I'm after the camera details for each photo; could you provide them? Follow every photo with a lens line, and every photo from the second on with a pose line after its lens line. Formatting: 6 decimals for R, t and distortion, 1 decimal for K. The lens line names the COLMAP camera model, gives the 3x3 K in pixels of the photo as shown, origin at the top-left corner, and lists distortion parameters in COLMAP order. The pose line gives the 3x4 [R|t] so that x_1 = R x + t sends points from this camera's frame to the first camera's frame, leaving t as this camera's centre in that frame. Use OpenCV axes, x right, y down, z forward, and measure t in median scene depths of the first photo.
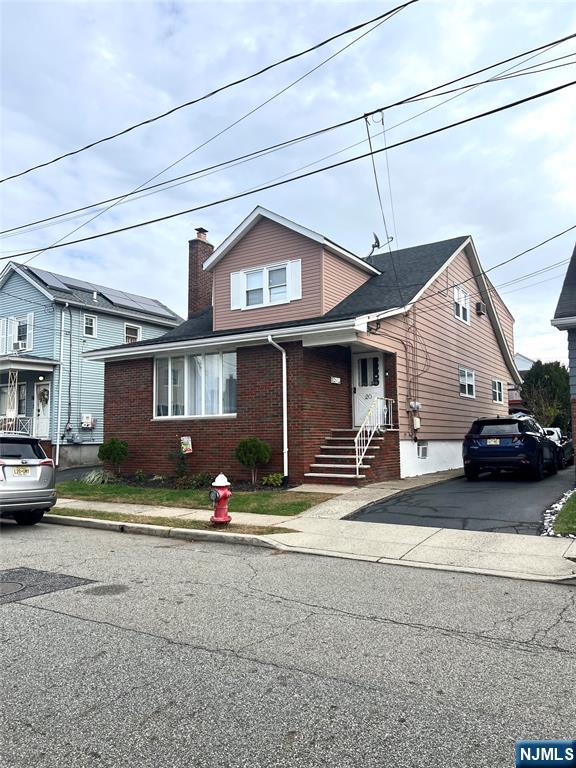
lens RADIAL K [[578.2, 0, 287.6], [0, 578.2, 386.5], [0, 0, 1]] dist [0.014763, 0.000414]
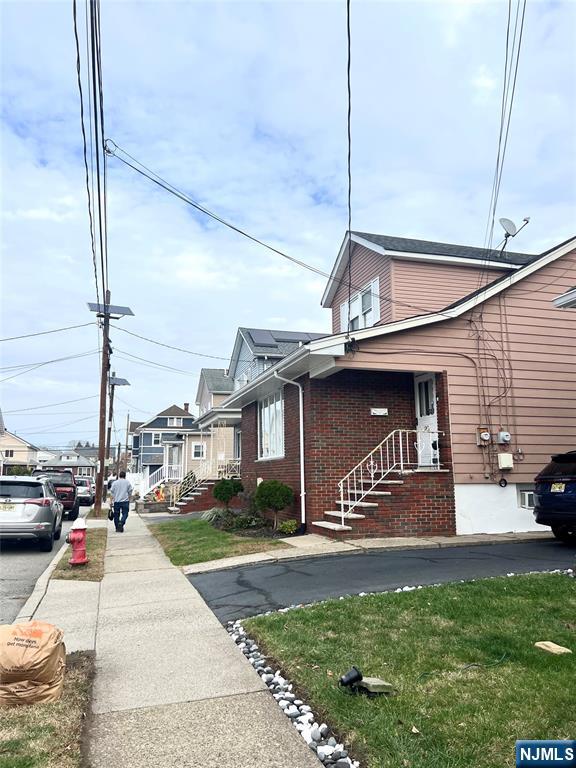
lens RADIAL K [[578.2, 0, 285.9], [0, 578.2, 381.3], [0, 0, 1]] dist [0.014763, 0.000414]
pose [[0.752981, -0.106008, -0.649447, 0.535734], [0.059531, 0.993866, -0.093206, 0.015649], [0.655344, 0.031520, 0.754673, 0.265467]]
